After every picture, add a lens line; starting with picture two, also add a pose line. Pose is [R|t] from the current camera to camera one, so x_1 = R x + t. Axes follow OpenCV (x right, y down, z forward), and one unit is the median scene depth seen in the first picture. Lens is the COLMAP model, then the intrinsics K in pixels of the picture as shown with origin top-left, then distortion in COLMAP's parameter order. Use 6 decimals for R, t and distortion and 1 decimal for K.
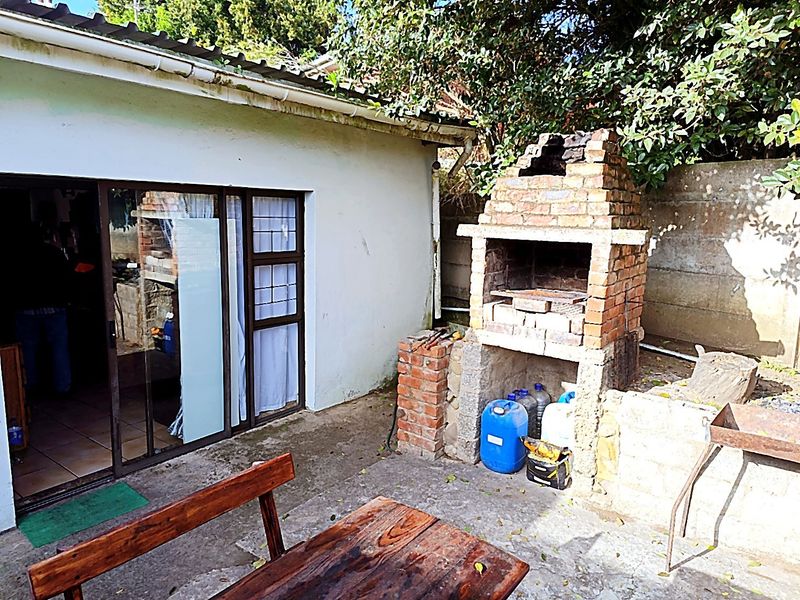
lens RADIAL K [[543.8, 0, 399.2], [0, 543.8, 299.3], [0, 0, 1]] dist [0.006296, -0.005308]
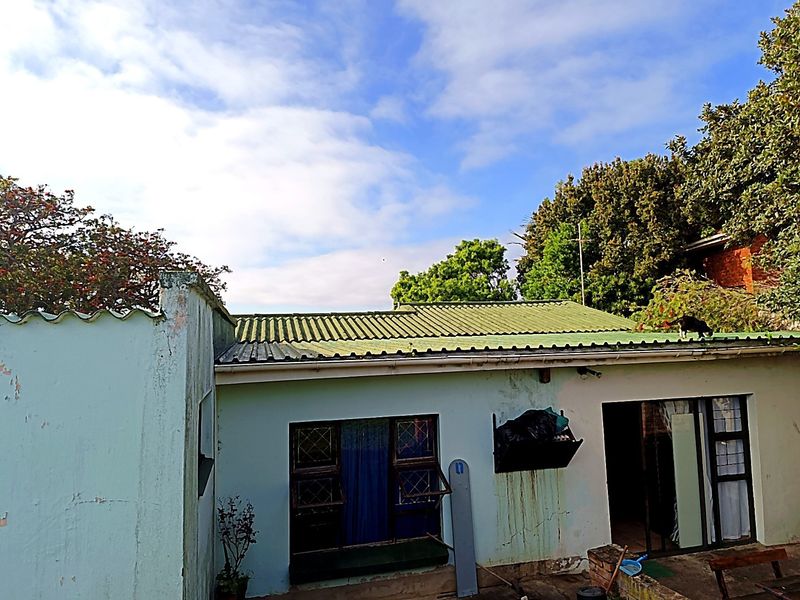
lens RADIAL K [[543.8, 0, 397.5], [0, 543.8, 295.7], [0, 0, 1]] dist [0.006296, -0.005308]
pose [[0.791420, -0.090603, -0.604521, 0.006898], [-0.056173, 0.973990, -0.219517, -0.073157], [0.608686, 0.207688, 0.765746, -0.908634]]
